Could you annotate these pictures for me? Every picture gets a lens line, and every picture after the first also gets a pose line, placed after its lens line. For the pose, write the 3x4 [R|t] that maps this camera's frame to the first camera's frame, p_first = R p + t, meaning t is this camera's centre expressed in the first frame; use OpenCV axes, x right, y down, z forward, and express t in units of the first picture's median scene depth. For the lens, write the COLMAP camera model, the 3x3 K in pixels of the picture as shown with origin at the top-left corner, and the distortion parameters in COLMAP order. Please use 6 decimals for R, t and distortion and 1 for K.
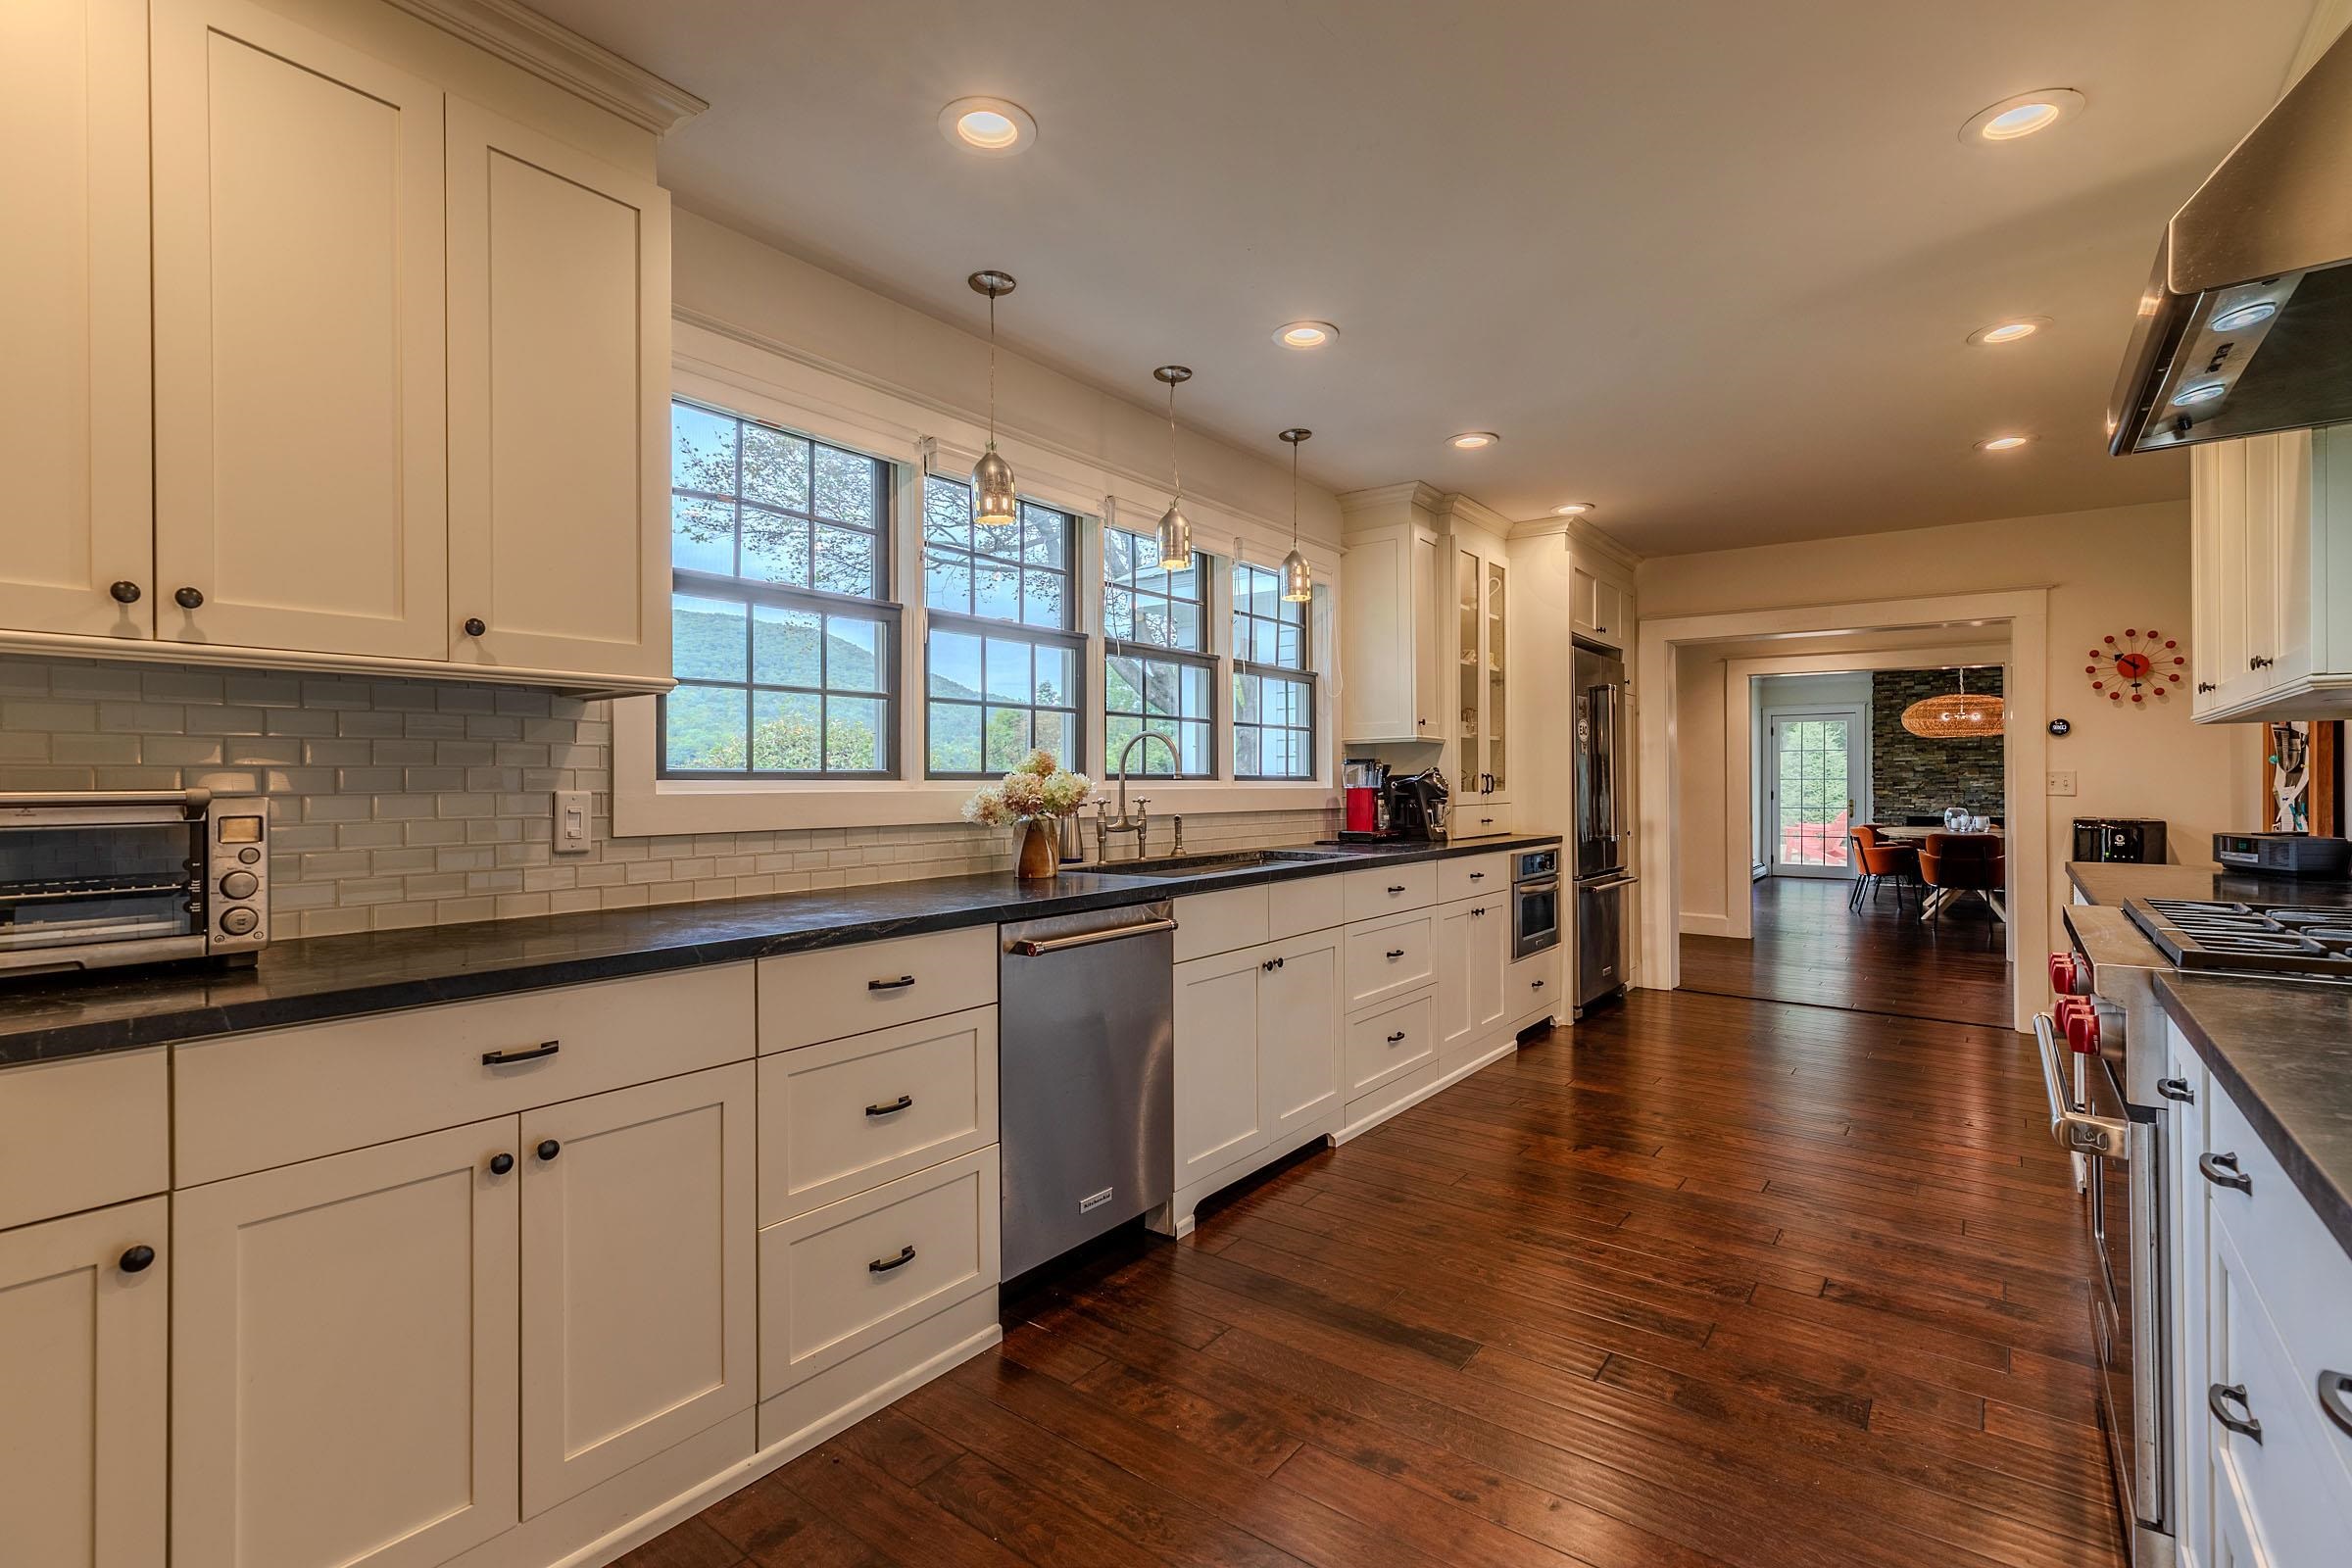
lens RADIAL K [[1100.8, 0, 1180.8], [0, 1100.8, 773.6], [0, 0, 1]] dist [0.009444, 0.000963]
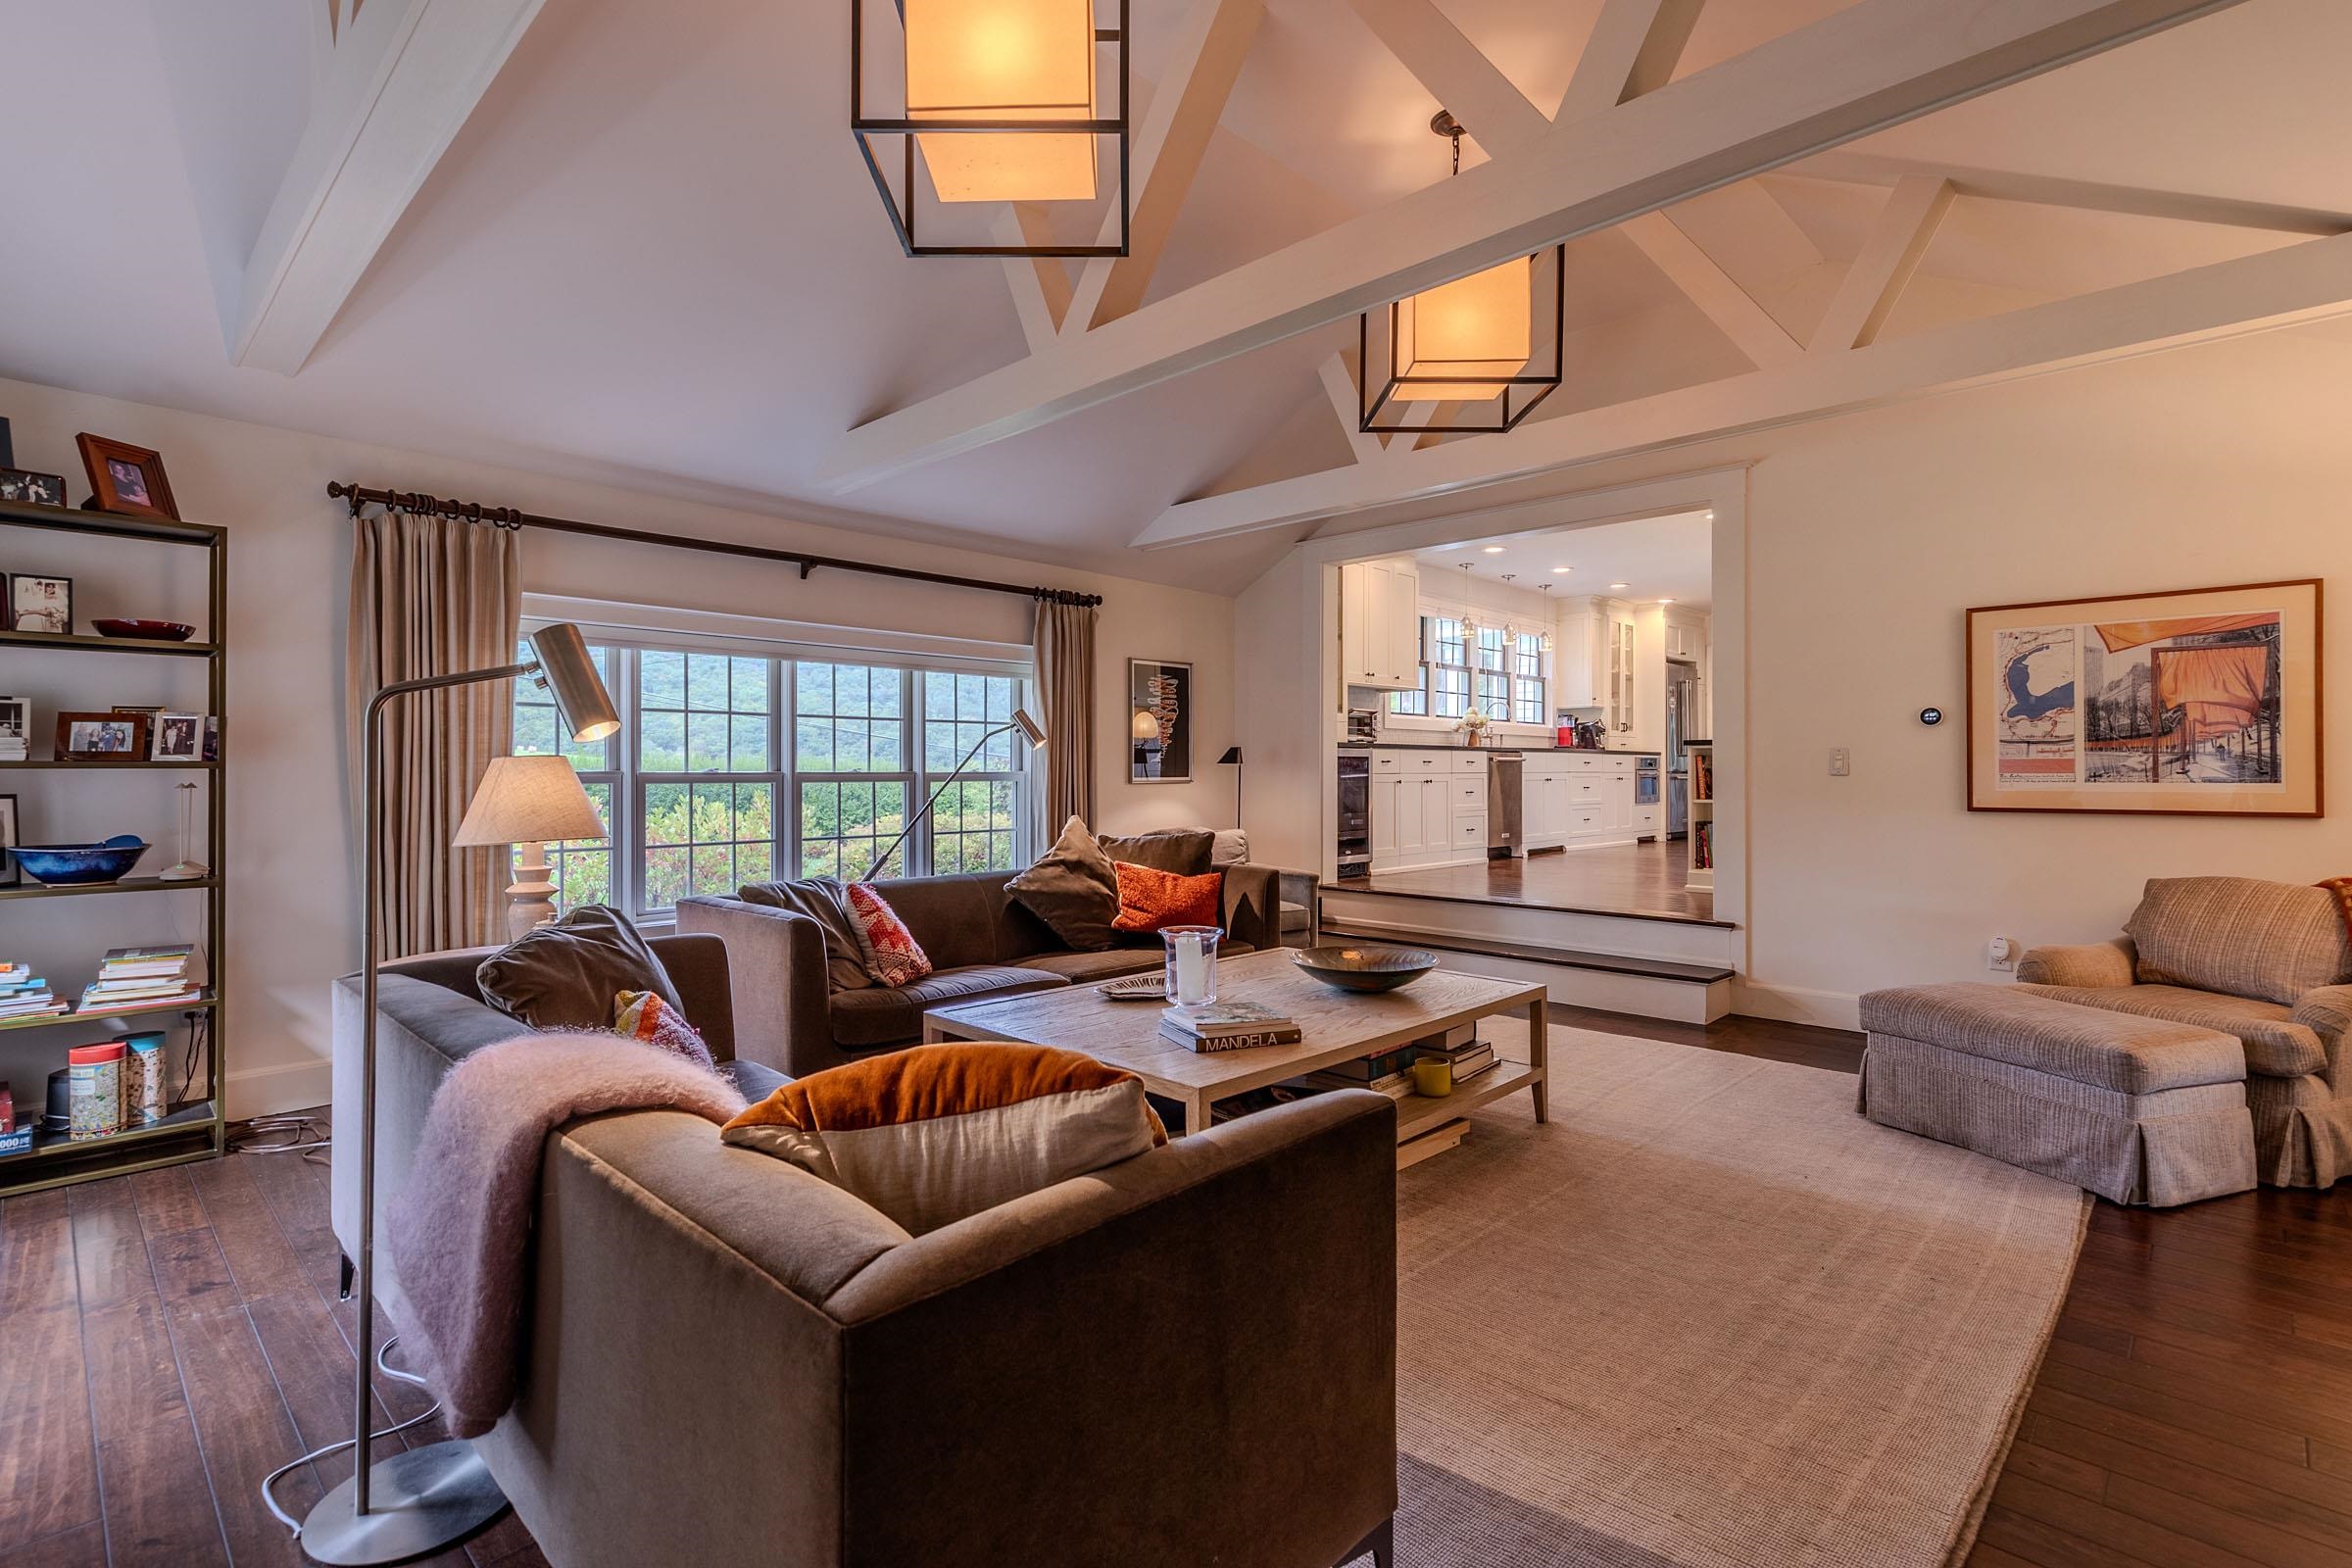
lens RADIAL K [[1100.8, 0, 1120.6], [0, 1100.8, 764.6], [0, 0, 1]] dist [0.009444, 0.000963]
pose [[0.987978, 0.001264, -0.154590, -0.381826], [-0.000738, 0.999994, 0.003457, 0.079395], [0.154594, -0.003301, 0.987973, -1.358065]]
